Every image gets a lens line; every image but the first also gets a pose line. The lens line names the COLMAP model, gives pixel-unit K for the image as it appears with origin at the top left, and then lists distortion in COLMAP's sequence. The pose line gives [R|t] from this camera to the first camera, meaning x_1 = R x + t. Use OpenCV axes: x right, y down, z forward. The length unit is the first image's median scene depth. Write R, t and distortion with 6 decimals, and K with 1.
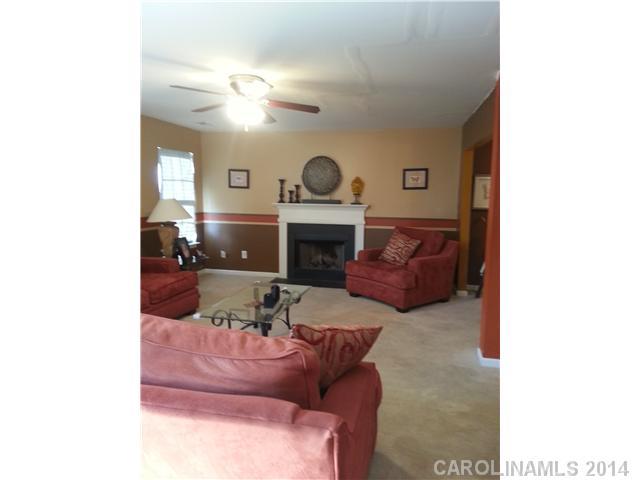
lens RADIAL K [[389.4, 0, 326.2], [0, 389.4, 241.2], [0, 0, 1]] dist [0.057760, -0.000189]
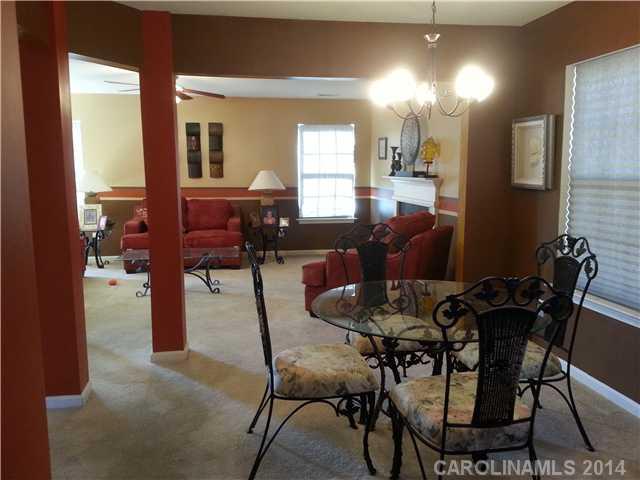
lens RADIAL K [[533.3, 0, 324.2], [0, 533.3, 239.8], [0, 0, 1]] dist [0.013752, -0.010859]
pose [[0.365407, 0.109539, -0.924380, 0.872842], [-0.107633, 0.991363, 0.074929, -0.034798], [0.924604, 0.072114, 0.374041, 0.467742]]
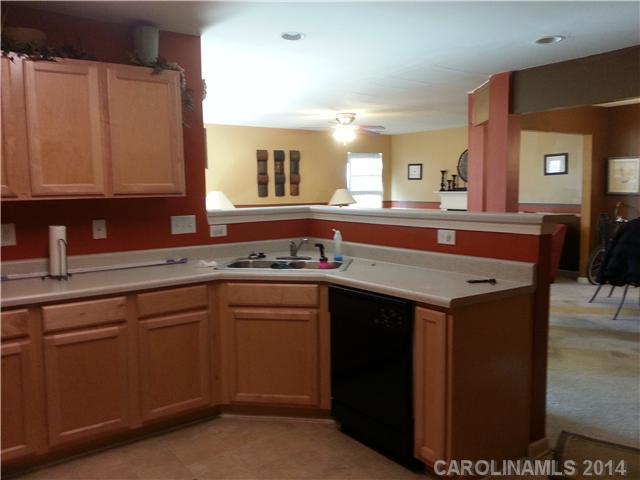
lens RADIAL K [[533.3, 0, 322.1], [0, 533.3, 241.9], [0, 0, 1]] dist [0.013752, -0.010859]
pose [[0.741470, 0.043698, -0.669562, 0.675391], [-0.057252, 0.998358, 0.001756, 0.066567], [0.668539, 0.037032, 0.742754, -0.384177]]
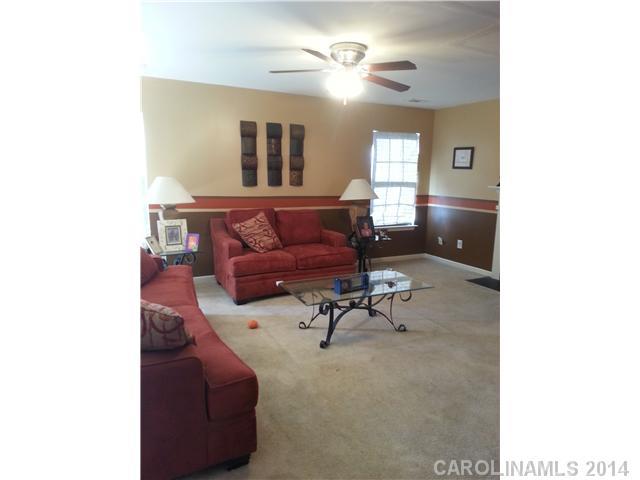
lens RADIAL K [[389.4, 0, 319.4], [0, 389.4, 244.2], [0, 0, 1]] dist [0.057760, -0.000189]
pose [[0.627832, 0.136828, -0.766228, 0.290138], [-0.103159, 0.990371, 0.092327, -0.016091], [0.771483, 0.021077, 0.635901, 0.194663]]
